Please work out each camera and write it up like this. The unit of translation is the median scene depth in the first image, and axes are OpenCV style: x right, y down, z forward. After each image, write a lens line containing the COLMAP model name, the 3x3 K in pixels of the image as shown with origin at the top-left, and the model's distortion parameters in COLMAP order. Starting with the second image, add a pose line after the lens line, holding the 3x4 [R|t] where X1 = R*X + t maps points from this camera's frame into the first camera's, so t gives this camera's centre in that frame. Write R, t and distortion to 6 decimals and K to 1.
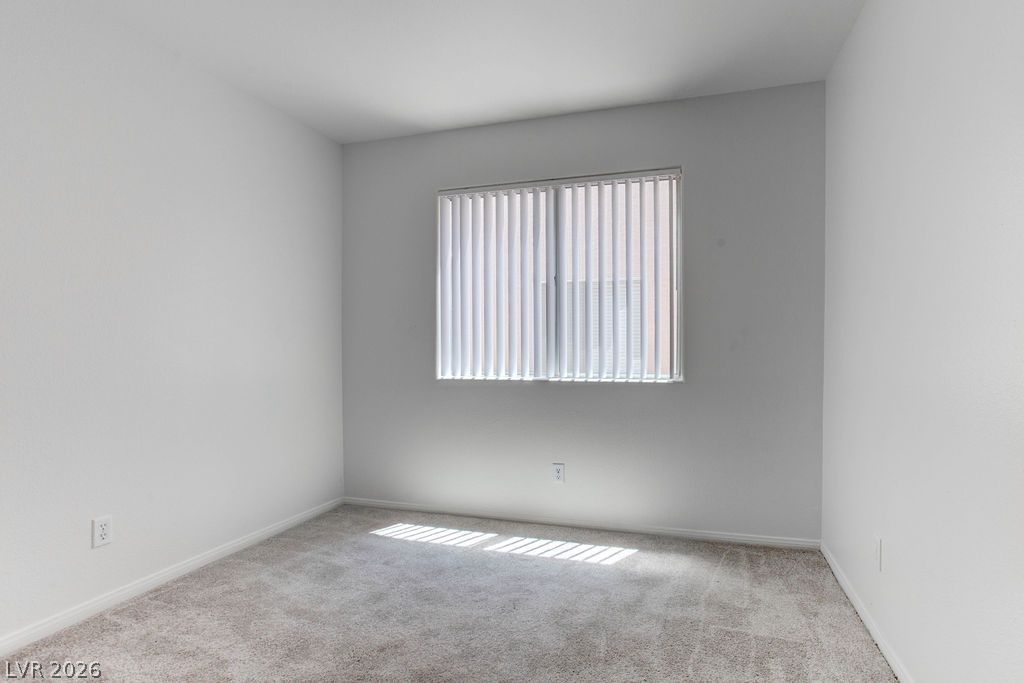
lens RADIAL K [[497.4, 0, 517.9], [0, 497.4, 340.0], [0, 0, 1]] dist [-0.035788, 0.000256]
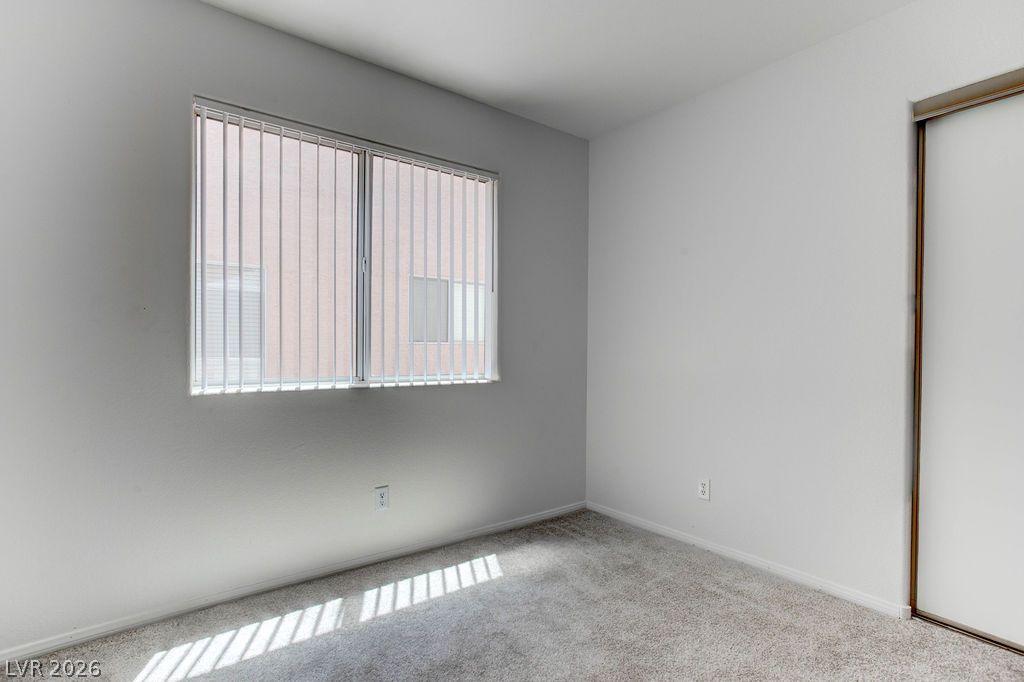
lens RADIAL K [[497.4, 0, 516.9], [0, 497.4, 342.0], [0, 0, 1]] dist [-0.003148, 0.000498]
pose [[0.588187, 0.017389, 0.808538, -0.488238], [-0.021328, 0.999755, -0.005985, 0.008187], [-0.808443, -0.013724, 0.588414, 0.351370]]
